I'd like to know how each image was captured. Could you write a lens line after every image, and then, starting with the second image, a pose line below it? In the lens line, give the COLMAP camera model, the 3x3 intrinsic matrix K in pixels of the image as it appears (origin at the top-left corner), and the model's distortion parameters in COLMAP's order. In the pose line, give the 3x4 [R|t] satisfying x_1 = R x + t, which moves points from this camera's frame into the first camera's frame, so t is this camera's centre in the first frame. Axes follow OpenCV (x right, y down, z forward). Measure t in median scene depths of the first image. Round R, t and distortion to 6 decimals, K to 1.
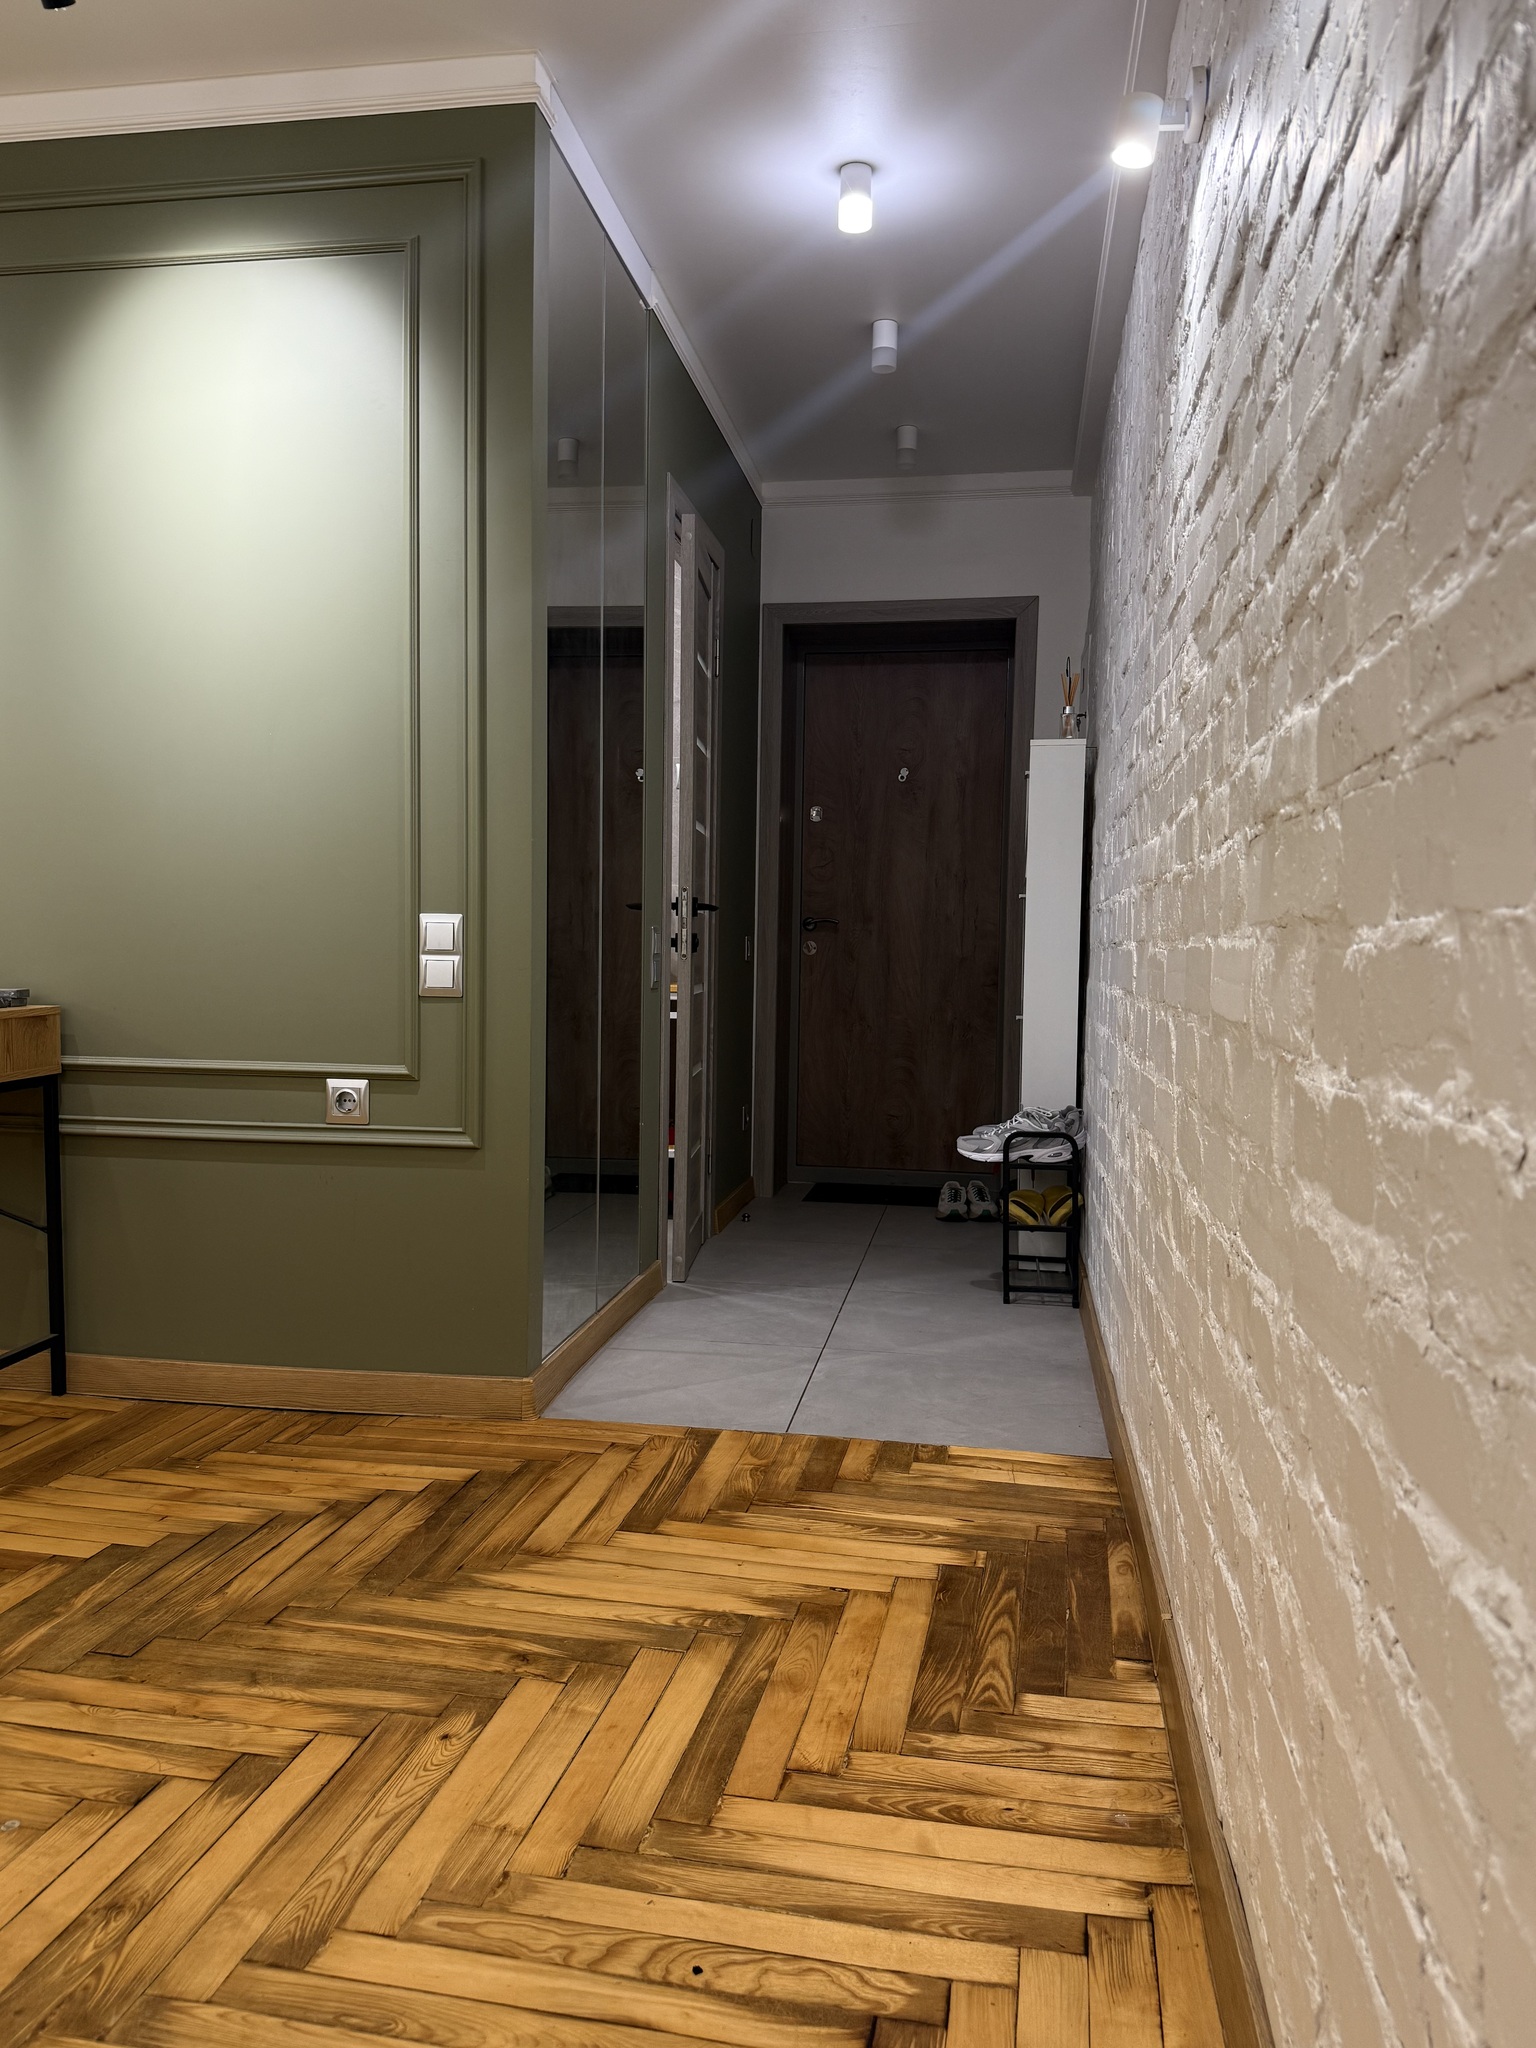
lens RADIAL K [[1534.5, 0, 752.1], [0, 1534.5, 1027.7], [0, 0, 1]] dist [0.058168, -0.089732]
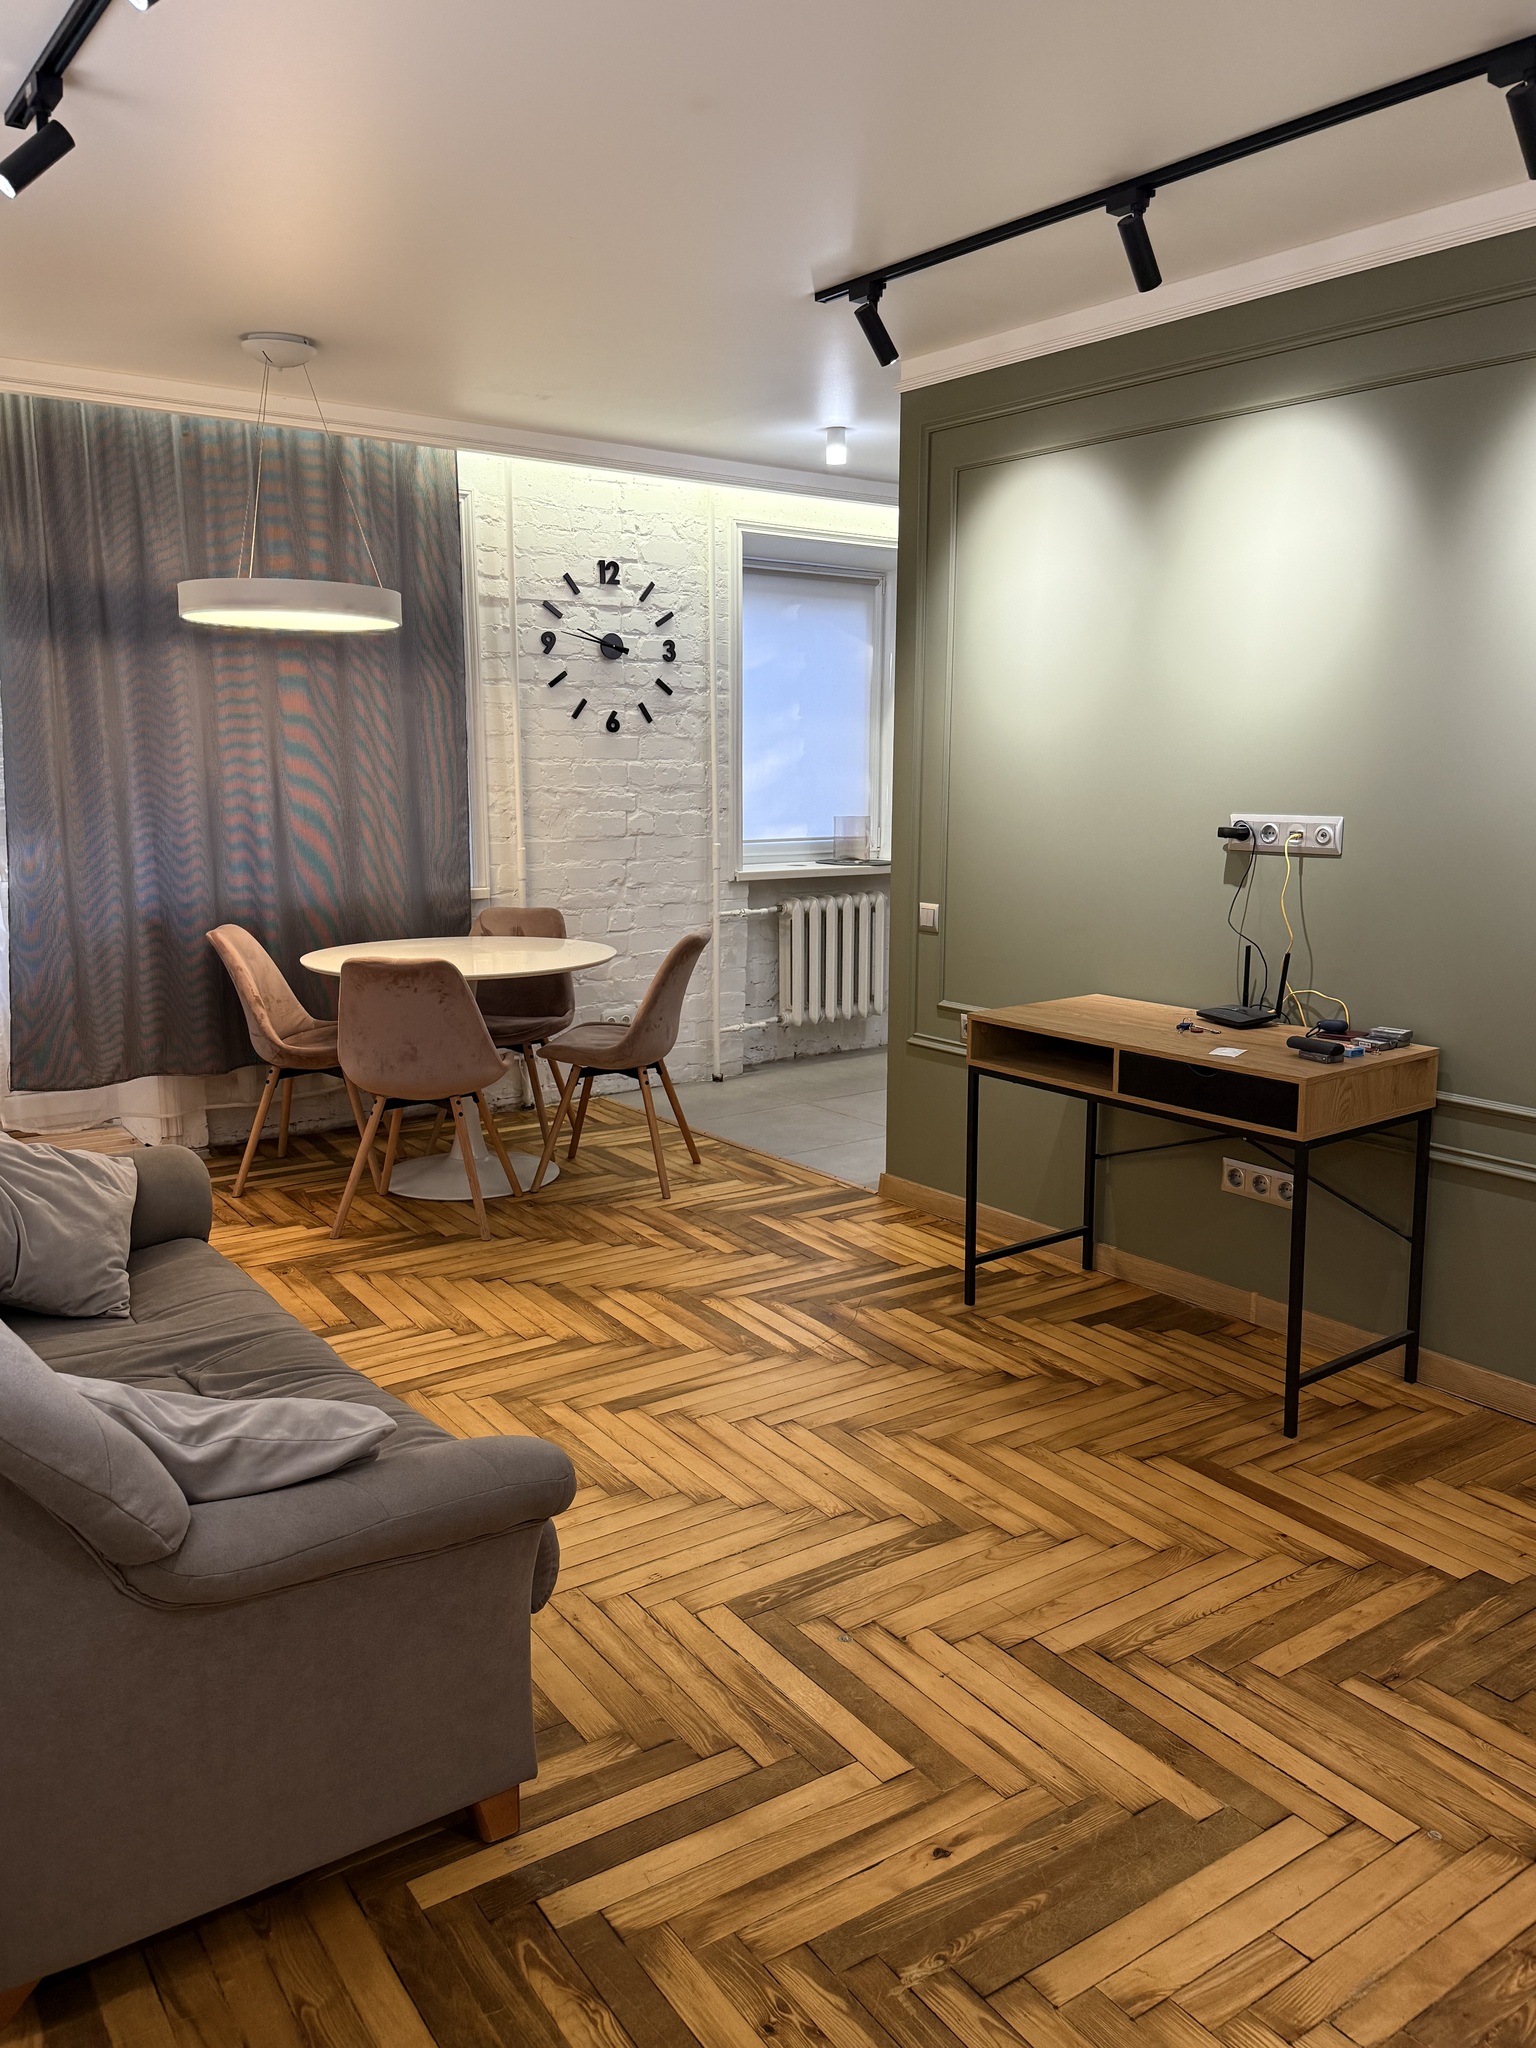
lens RADIAL K [[1534.5, 0, 767.6], [0, 1534.5, 1029.8], [0, 0, 1]] dist [0.058168, -0.089732]
pose [[0.726834, 0.106314, -0.678534, -0.066487], [-0.026189, 0.991519, 0.127299, -0.227693], [0.686313, -0.074755, 0.723454, -0.195765]]
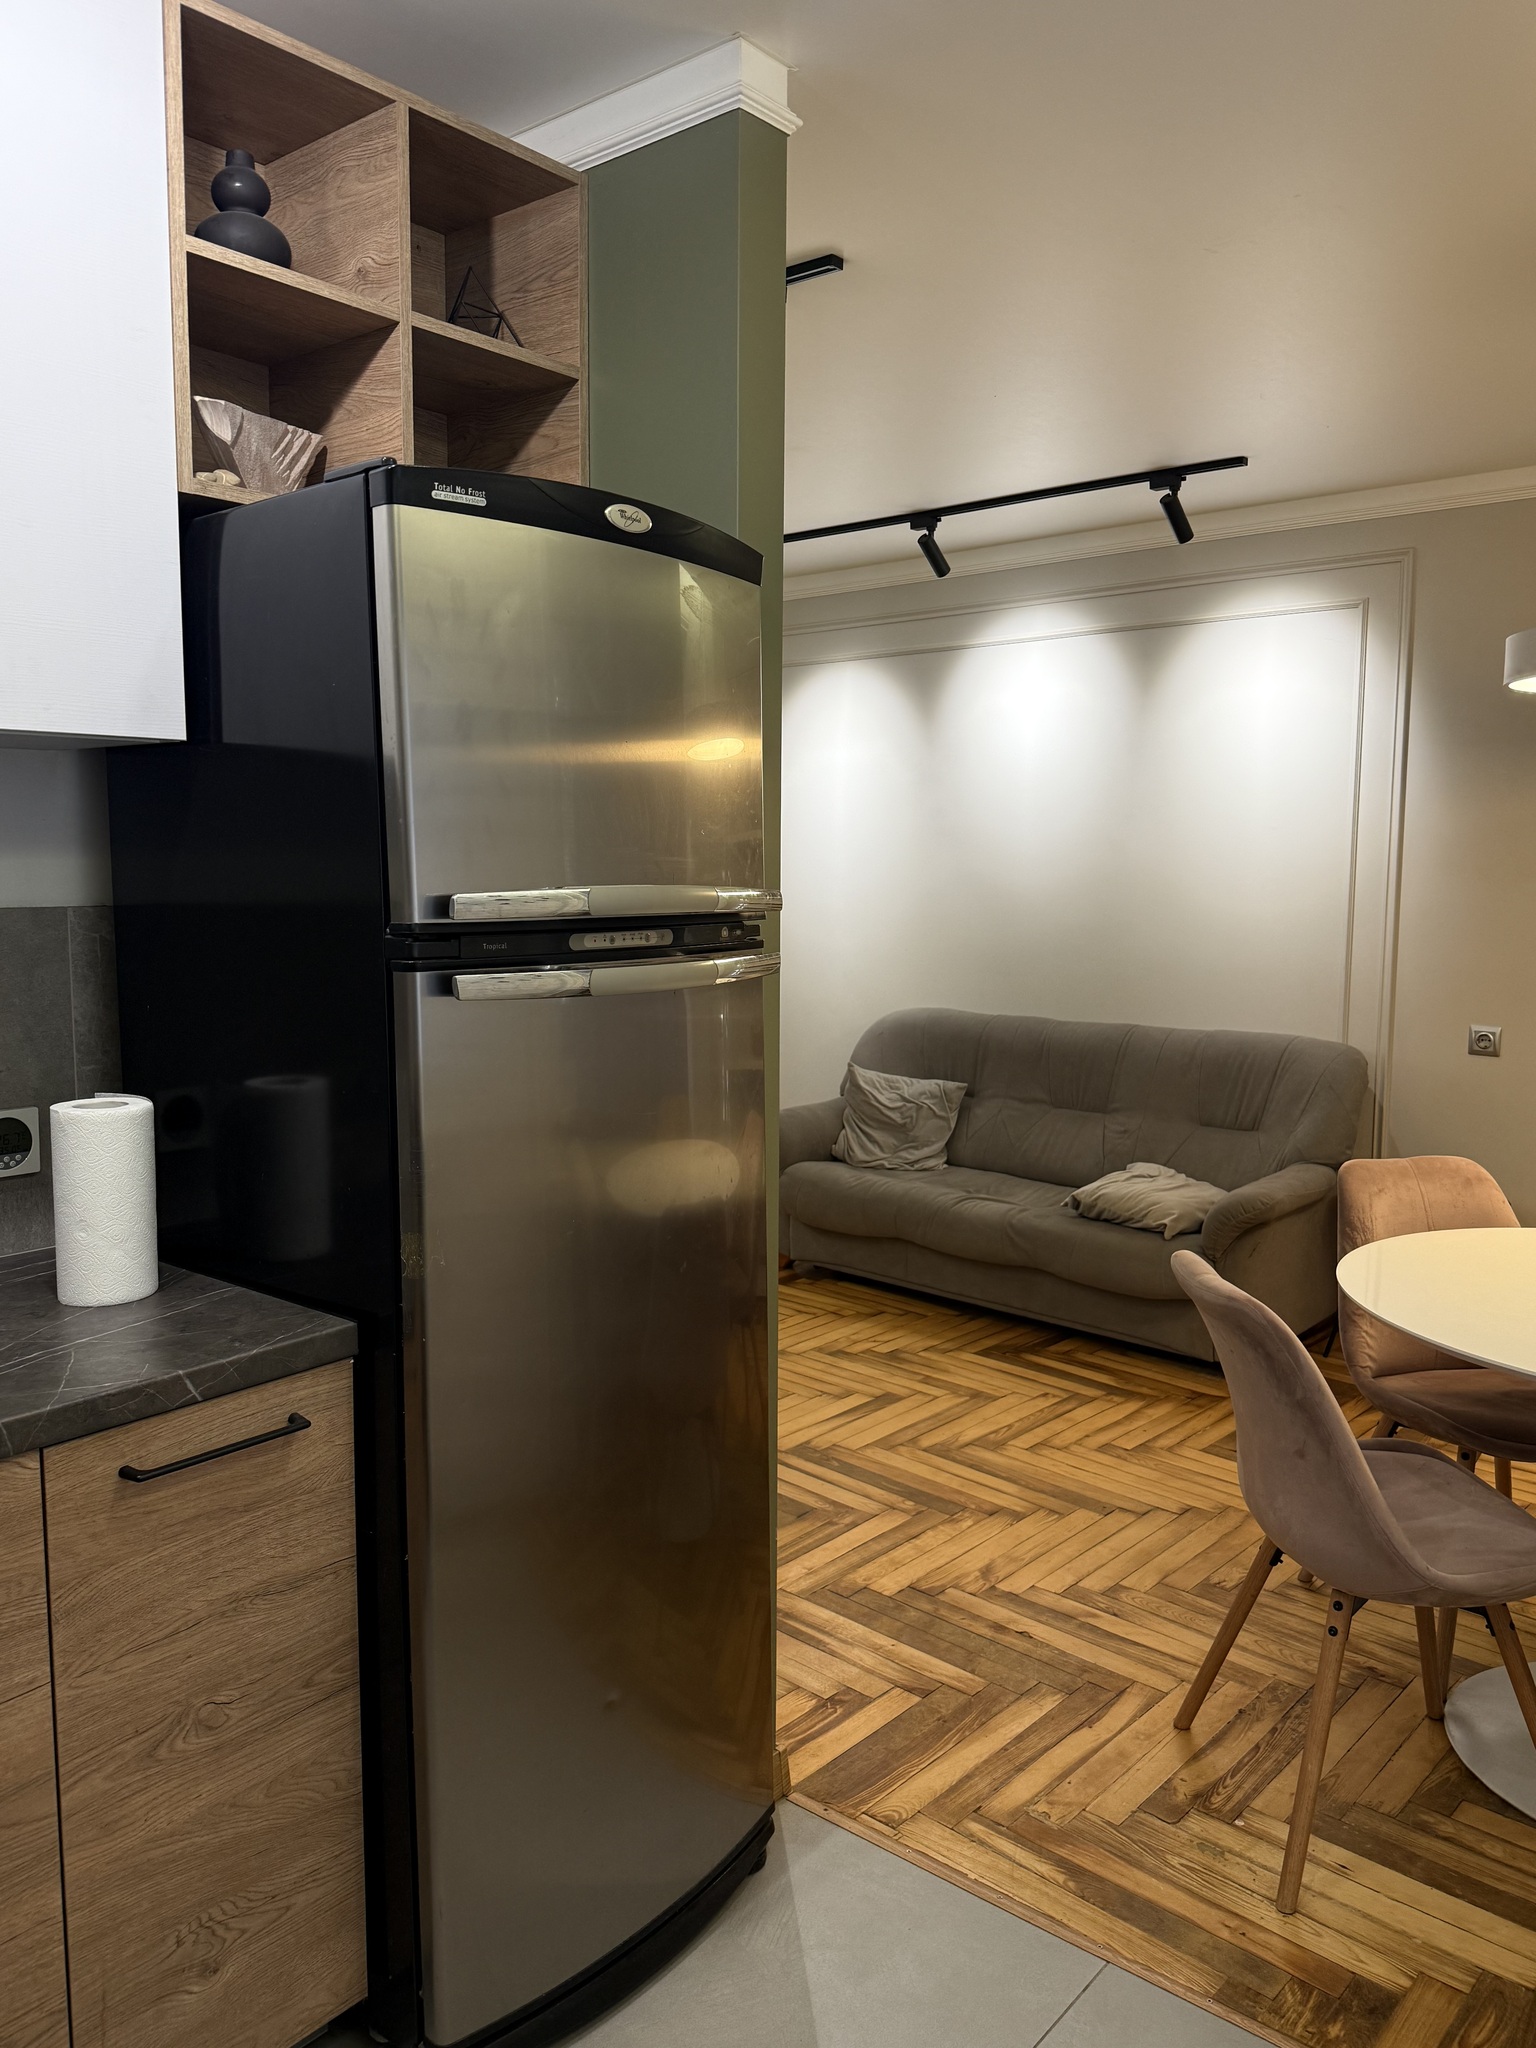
lens RADIAL K [[1534.5, 0, 742.8], [0, 1534.5, 1020.2], [0, 0, 1]] dist [0.058168, -0.089732]
pose [[-0.857627, -0.078822, 0.508195, -2.068298], [0.006667, 0.986397, 0.164243, -0.434946], [-0.514228, 0.144247, -0.845436, 2.577885]]
